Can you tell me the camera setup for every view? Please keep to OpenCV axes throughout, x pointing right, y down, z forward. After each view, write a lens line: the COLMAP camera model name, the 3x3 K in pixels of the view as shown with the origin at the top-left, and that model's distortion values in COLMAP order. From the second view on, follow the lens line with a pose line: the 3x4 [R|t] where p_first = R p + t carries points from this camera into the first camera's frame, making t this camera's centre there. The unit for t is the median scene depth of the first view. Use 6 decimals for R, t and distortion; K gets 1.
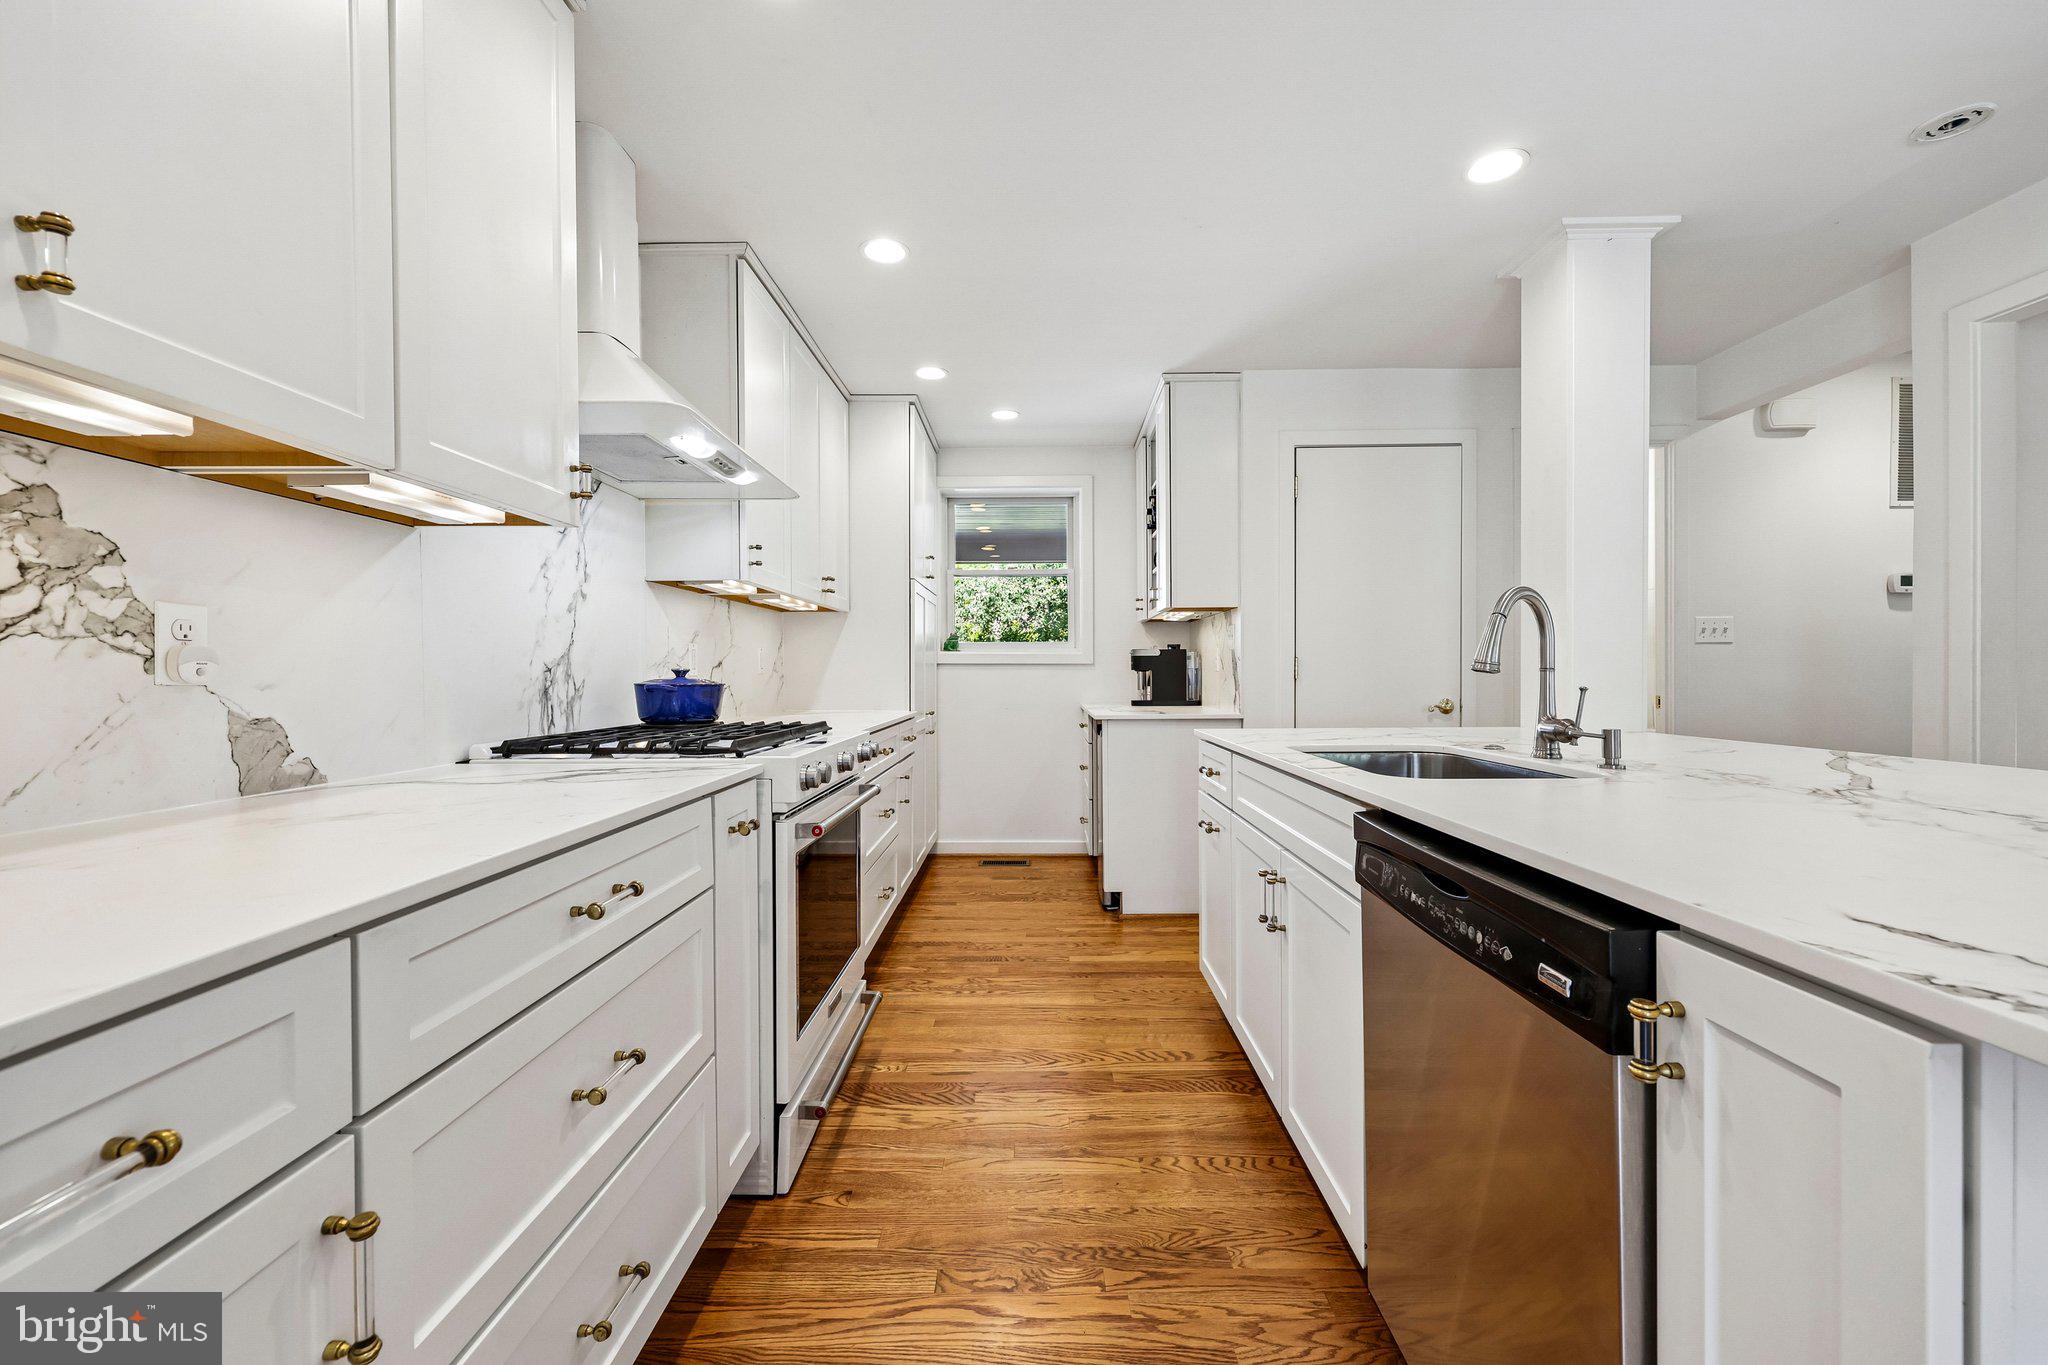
lens RADIAL K [[822.4, 0, 1028.1], [0, 822.4, 685.5], [0, 0, 1]] dist [-0.001124, 0.000310]
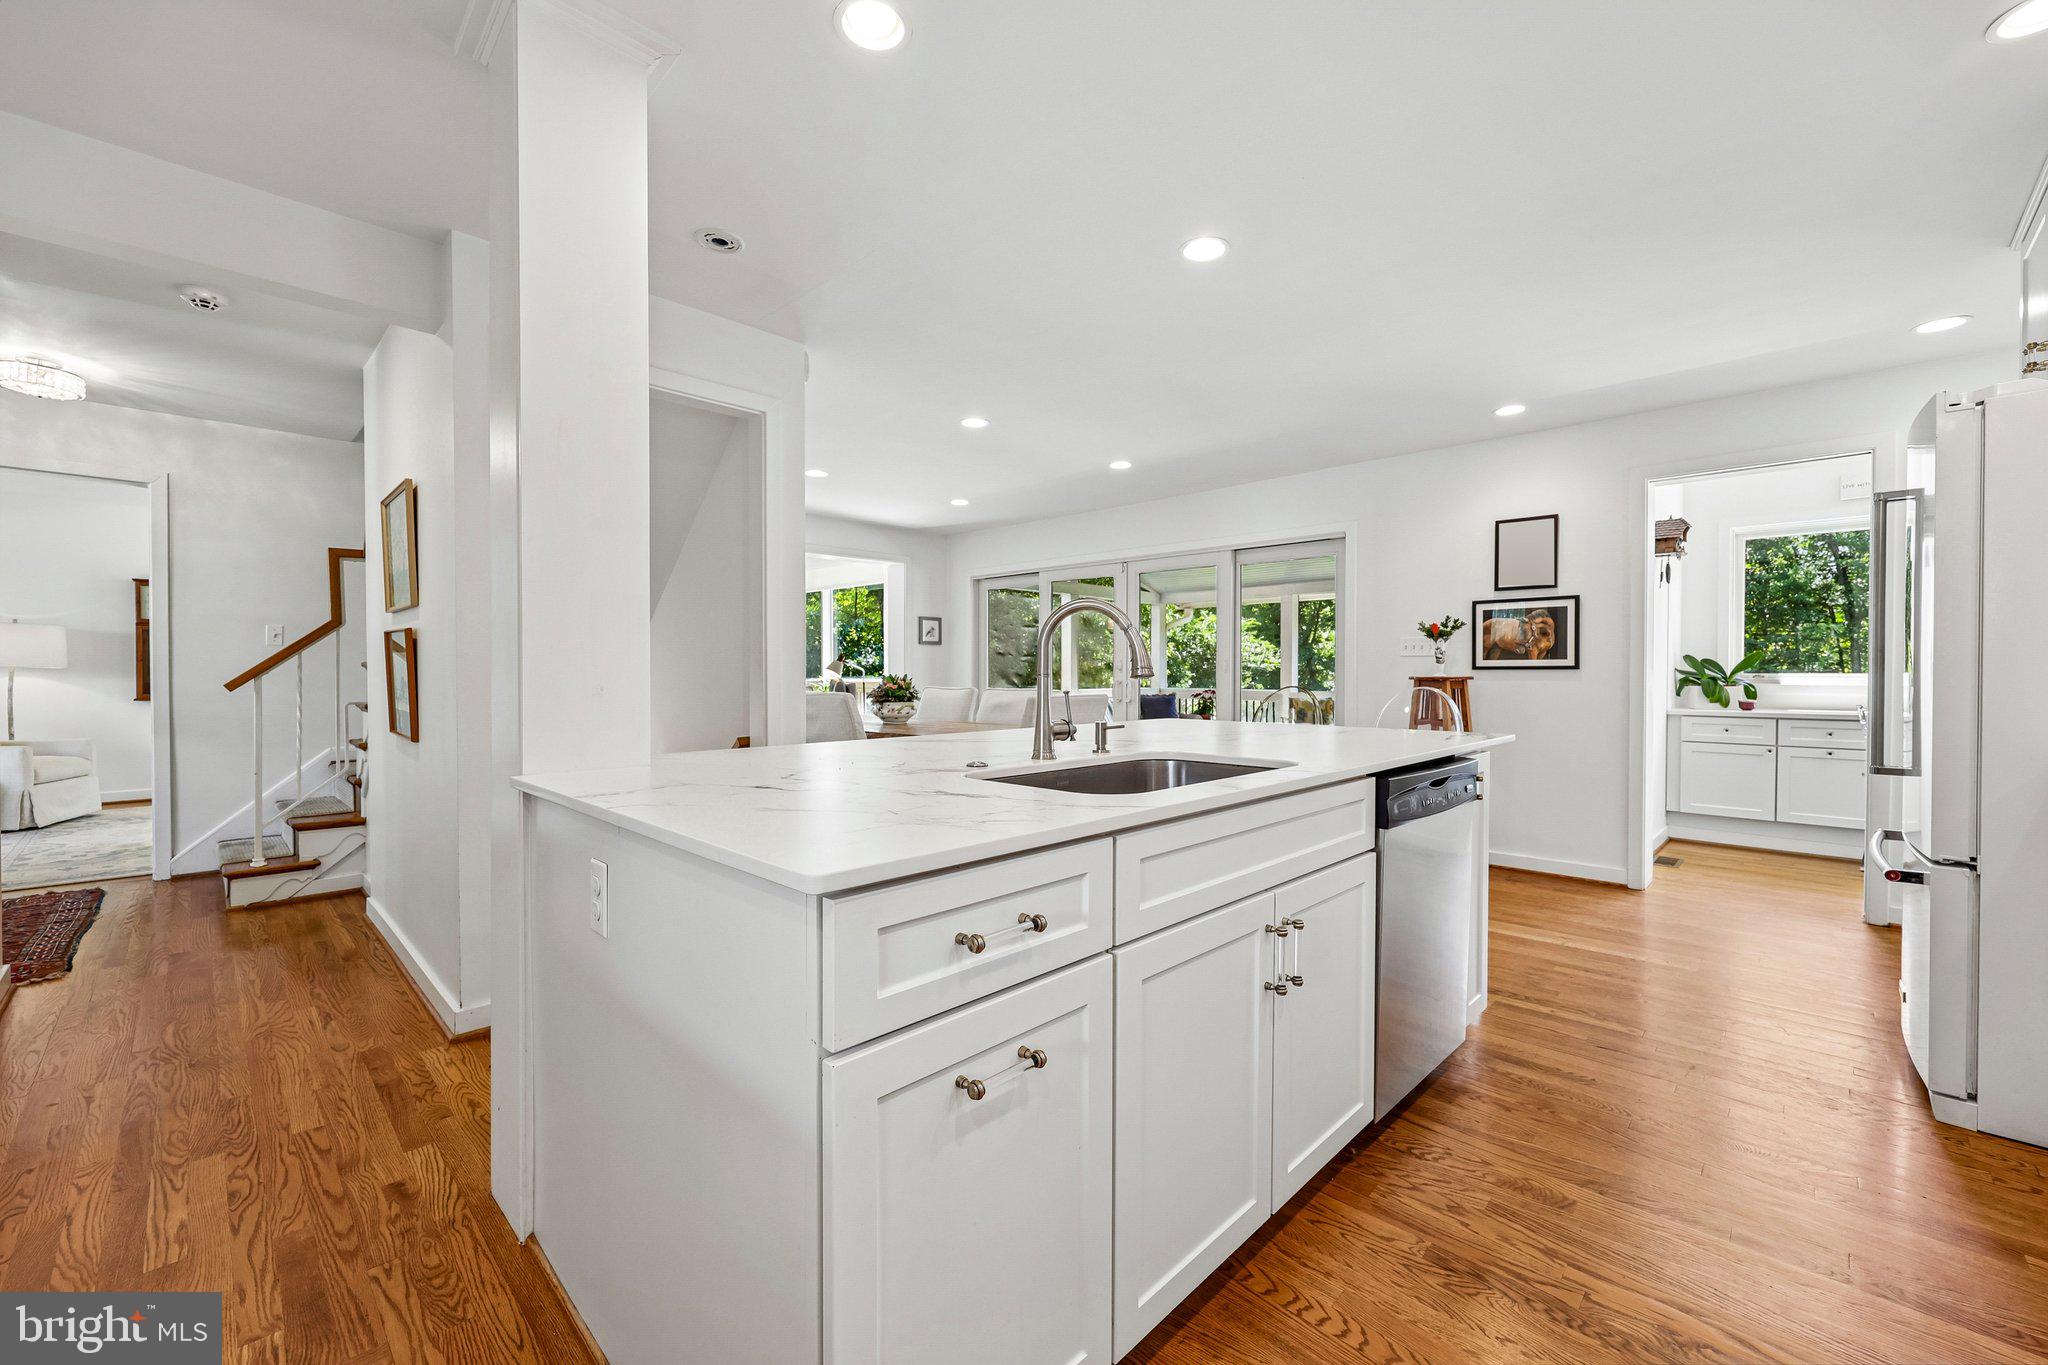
lens RADIAL K [[822.4, 0, 1028.1], [0, 822.4, 685.5], [0, 0, 1]] dist [-0.001124, 0.000310]
pose [[-0.720624, -0.003954, 0.693315, -0.079474], [0.014809, 0.999668, 0.021094, -0.027210], [-0.693168, 0.025468, -0.720326, 1.586425]]
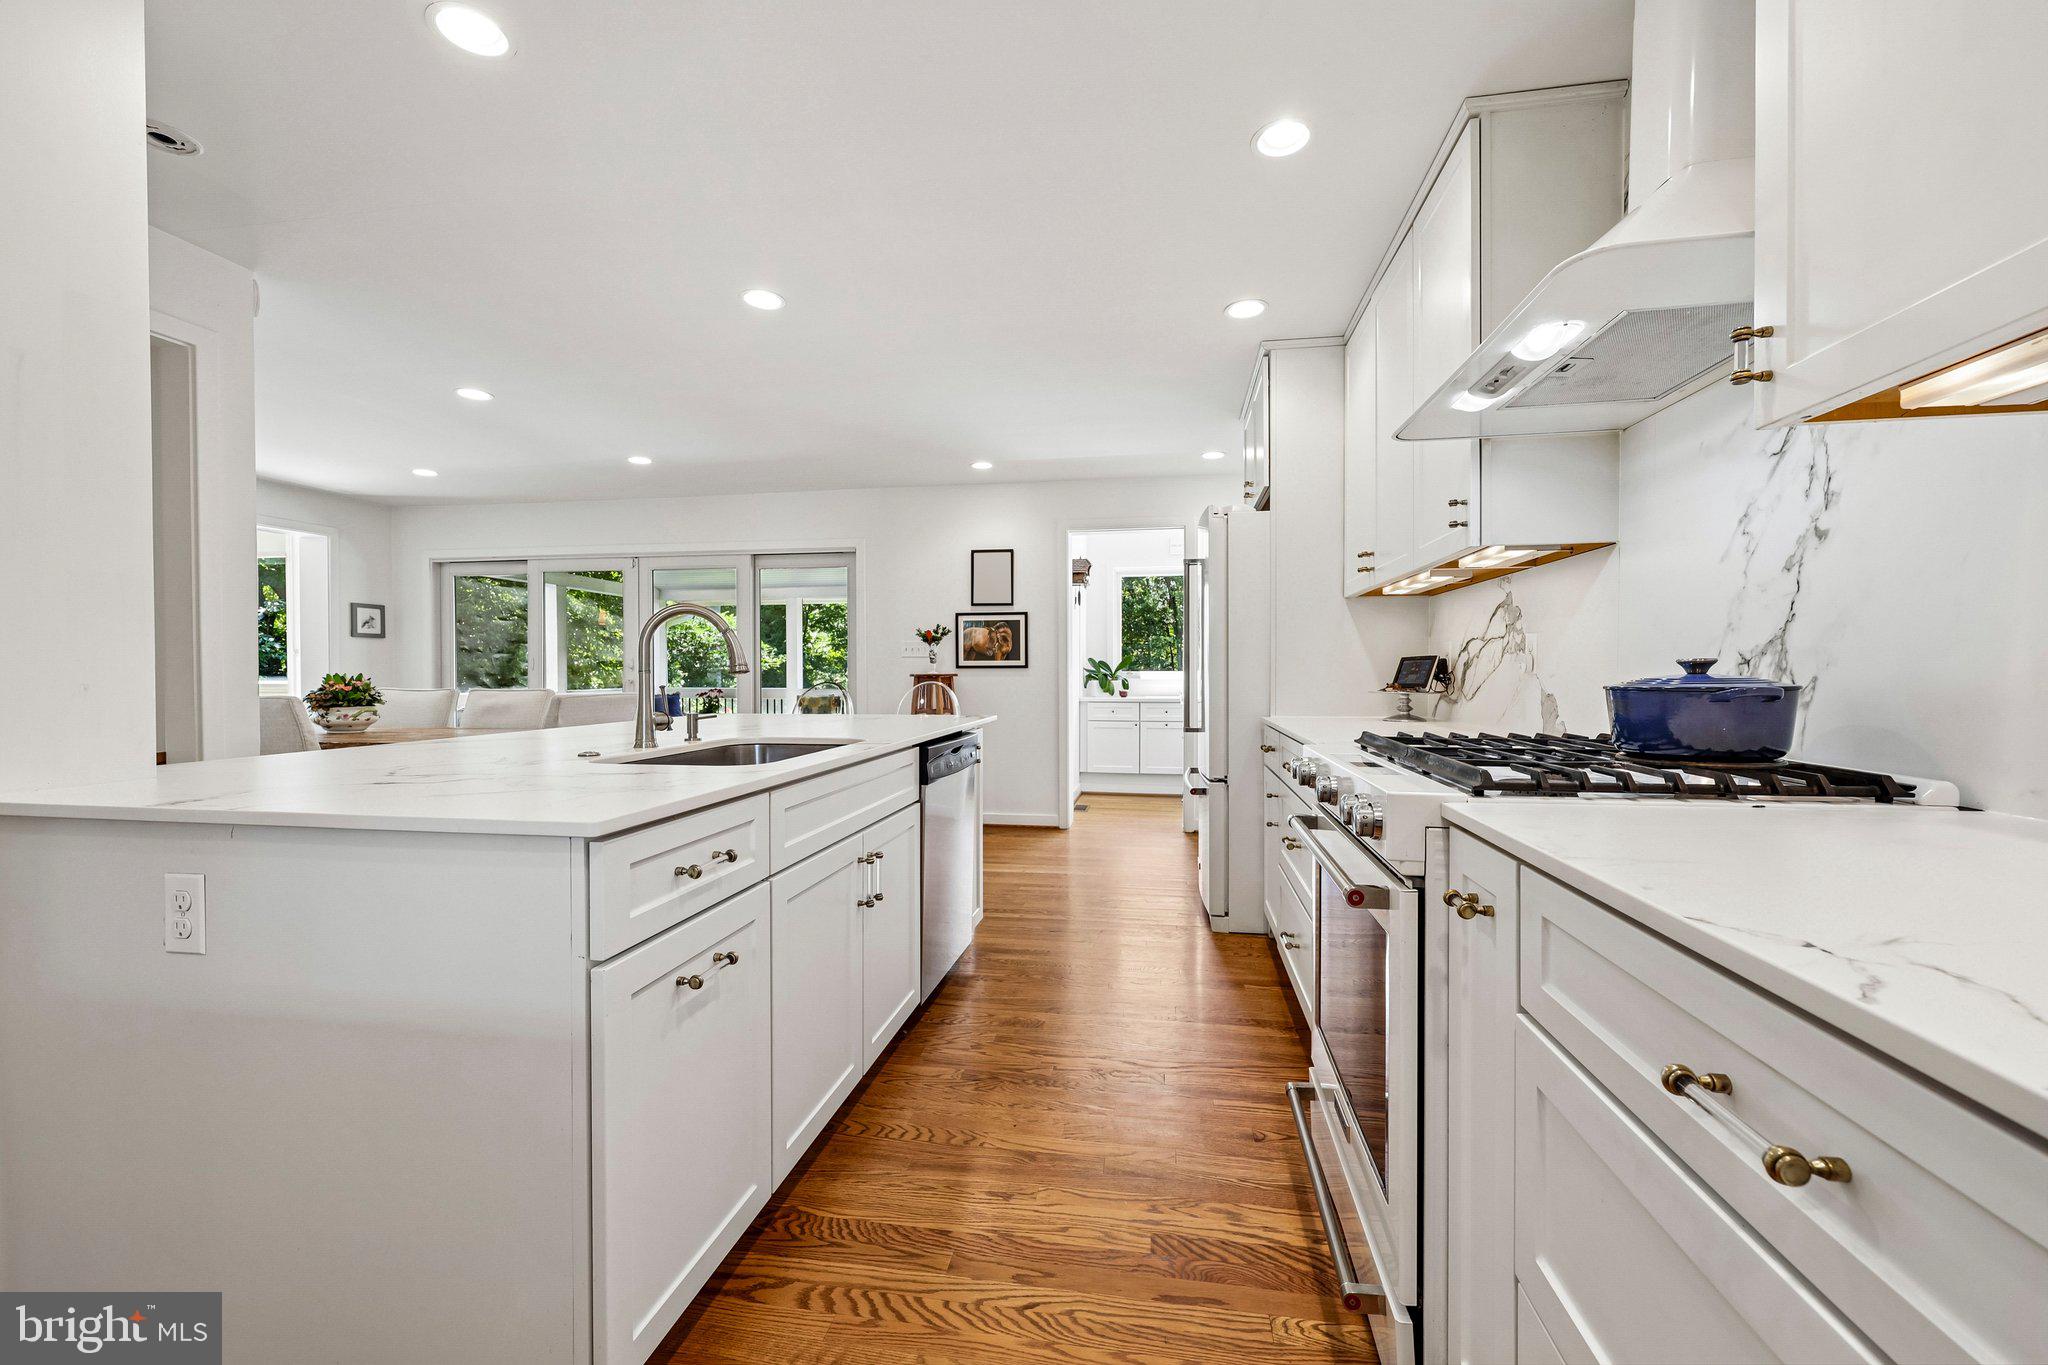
lens RADIAL K [[822.4, 0, 1028.1], [0, 822.4, 685.5], [0, 0, 1]] dist [-0.001124, 0.000310]
pose [[-0.987153, 0.005982, 0.159668, -0.082145], [0.010861, 0.999500, 0.029700, -0.026906], [-0.159410, 0.031052, -0.986724, 1.844605]]
